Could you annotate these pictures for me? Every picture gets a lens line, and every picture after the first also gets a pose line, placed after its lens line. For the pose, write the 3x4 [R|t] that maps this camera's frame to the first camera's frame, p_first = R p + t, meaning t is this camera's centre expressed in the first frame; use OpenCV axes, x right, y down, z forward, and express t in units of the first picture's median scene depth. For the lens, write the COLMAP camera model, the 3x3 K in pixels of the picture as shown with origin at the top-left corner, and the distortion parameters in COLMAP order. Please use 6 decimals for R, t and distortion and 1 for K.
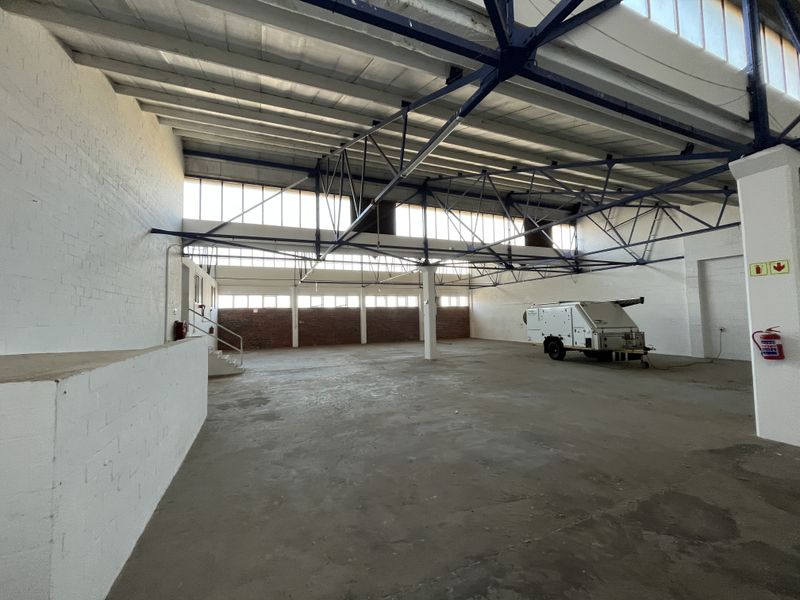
lens RADIAL K [[320.8, 0, 398.8], [0, 320.8, 300.1], [0, 0, 1]] dist [-0.004542, -0.000987]
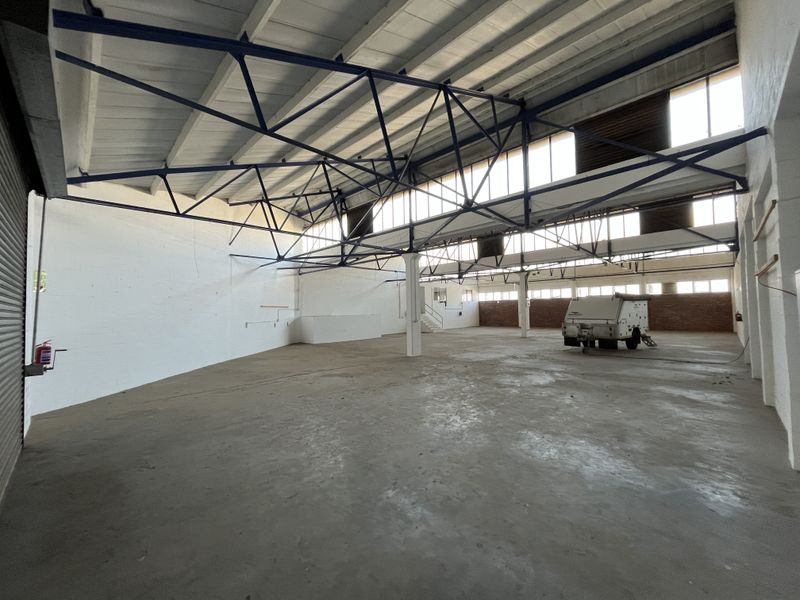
lens RADIAL K [[320.8, 0, 396.7], [0, 320.8, 299.0], [0, 0, 1]] dist [-0.004542, -0.000987]
pose [[0.367298, -0.020404, -0.929879, 1.386691], [0.054522, 0.998513, -0.000375, -0.014354], [0.928504, -0.050561, 0.367864, -0.103992]]
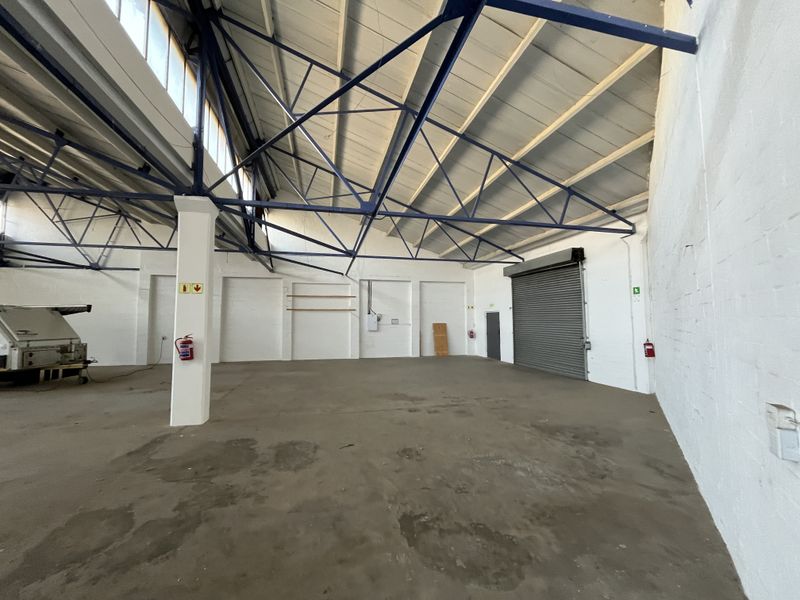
lens RADIAL K [[320.8, 0, 396.6], [0, 320.8, 300.4], [0, 0, 1]] dist [-0.004542, -0.000987]
pose [[0.168003, 0.082929, 0.982292, 0.017361], [-0.052151, 0.995808, -0.075150, 0.000755], [-0.984406, -0.038602, 0.171623, -0.011220]]
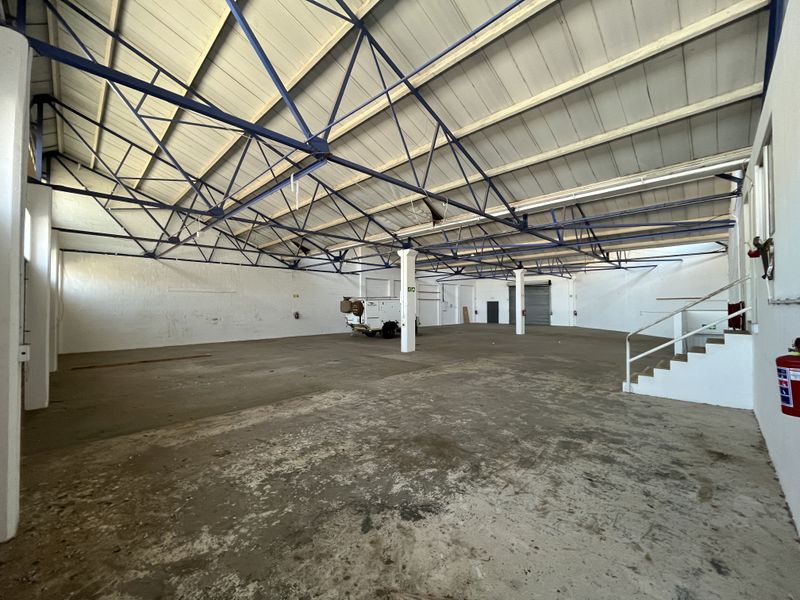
lens RADIAL K [[320.8, 0, 407.8], [0, 320.8, 301.8], [0, 0, 1]] dist [-0.004542, -0.000987]
pose [[-0.381251, 0.034283, 0.923836, -0.892089], [-0.037147, 0.997937, -0.052363, 0.105336], [-0.923725, -0.054281, -0.379191, 1.539142]]
